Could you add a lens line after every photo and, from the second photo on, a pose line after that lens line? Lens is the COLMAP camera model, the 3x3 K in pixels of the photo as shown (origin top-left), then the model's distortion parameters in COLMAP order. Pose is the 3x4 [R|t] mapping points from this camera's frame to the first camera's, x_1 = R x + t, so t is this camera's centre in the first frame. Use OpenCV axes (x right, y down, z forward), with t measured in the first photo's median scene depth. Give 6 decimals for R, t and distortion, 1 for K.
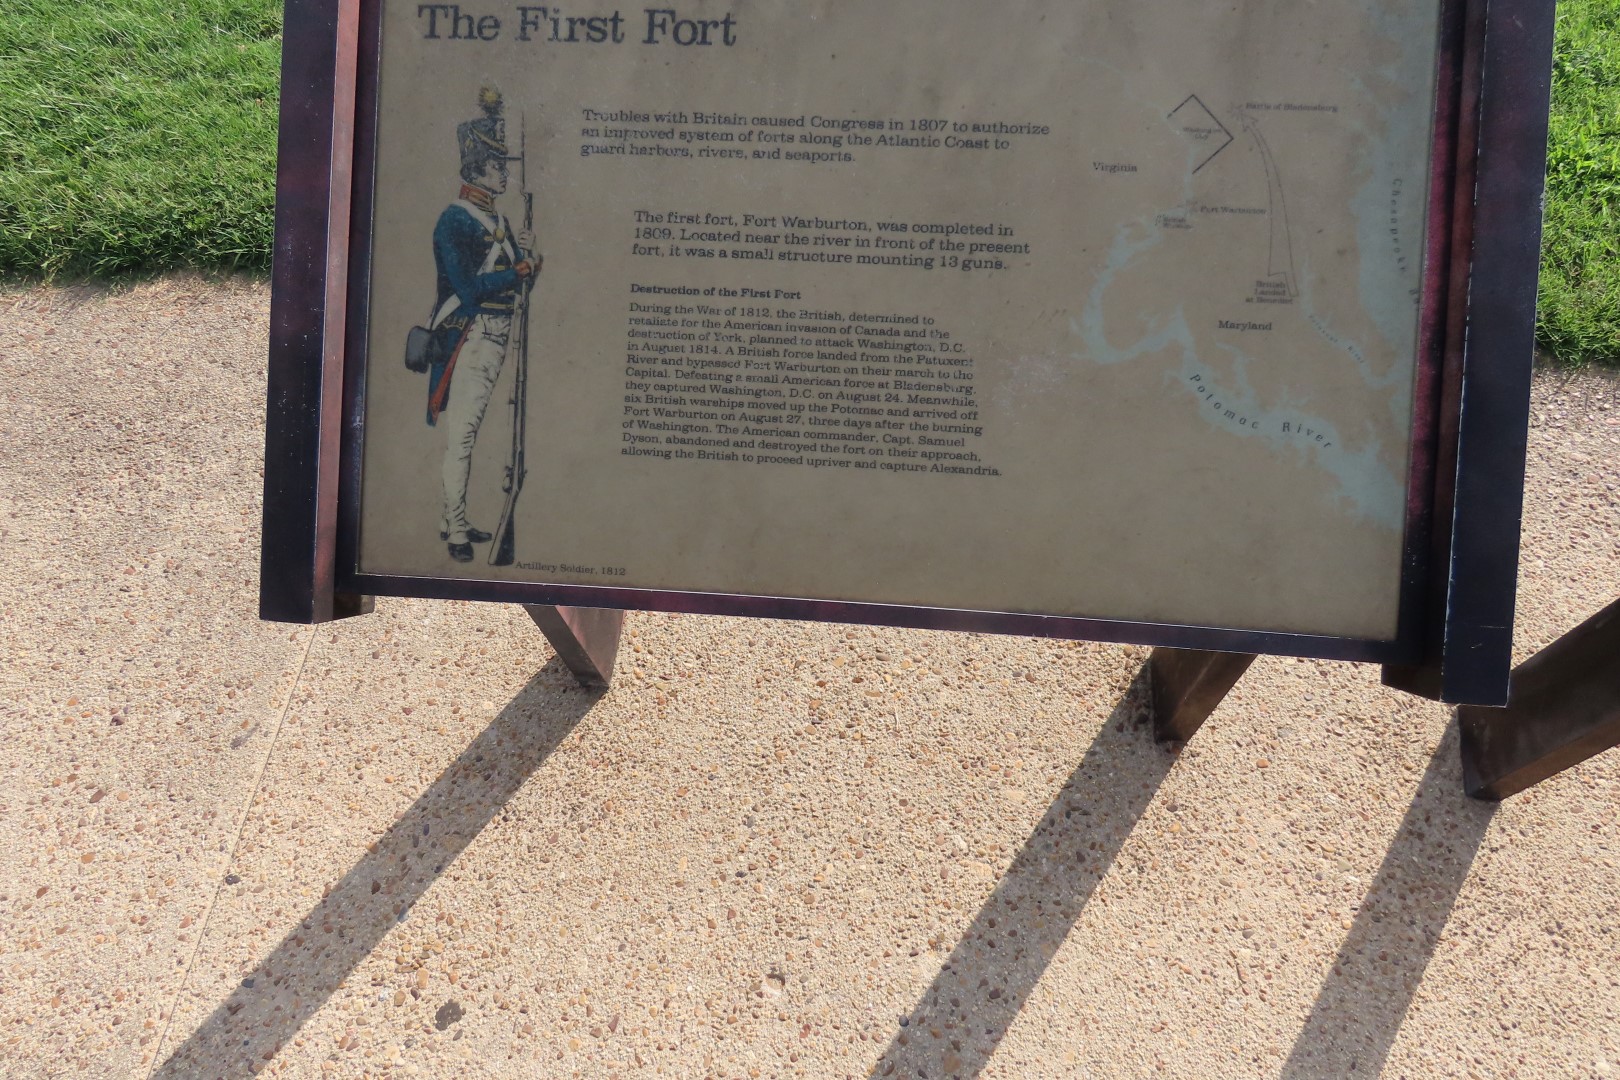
lens RADIAL K [[829.0, 0, 810.2], [0, 829.0, 535.7], [0, 0, 1]] dist [-0.027705, 0.001373]
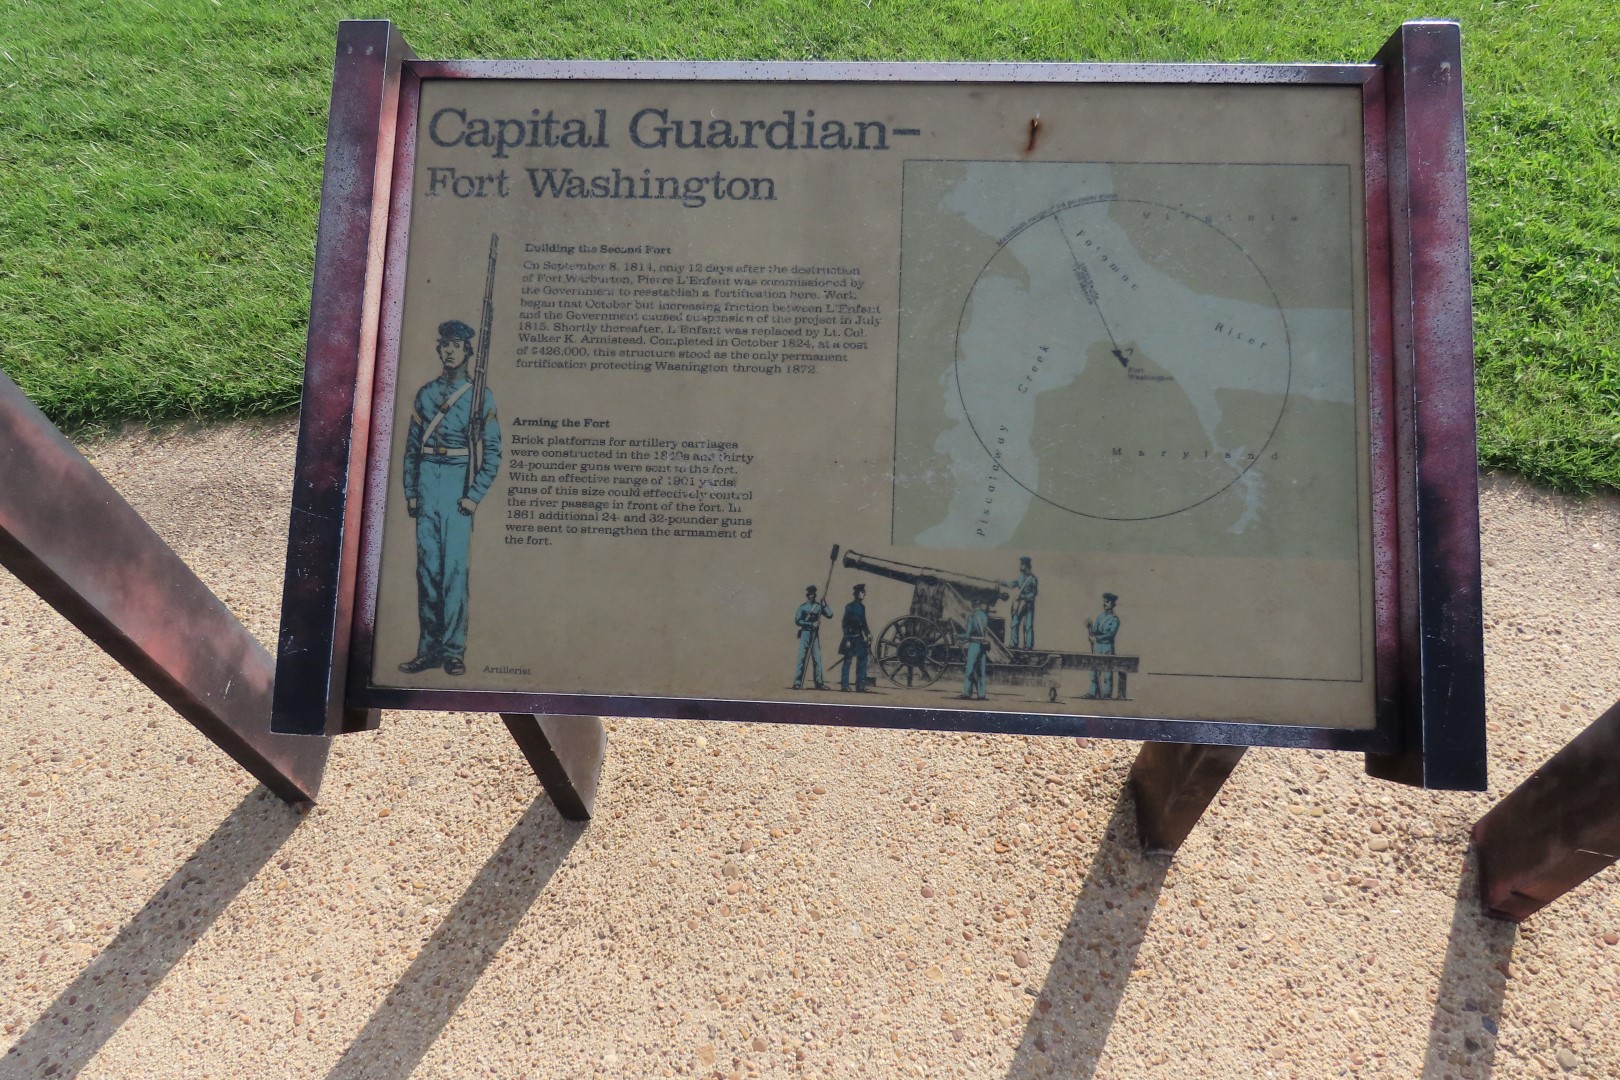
lens RADIAL K [[829.0, 0, 810.1], [0, 829.0, 545.4], [0, 0, 1]] dist [-0.027705, 0.001373]
pose [[0.987332, -0.108525, 0.115747, 1.072337], [0.122078, 0.985569, -0.117267, 0.132534], [-0.101351, 0.129912, 0.986332, -0.175228]]
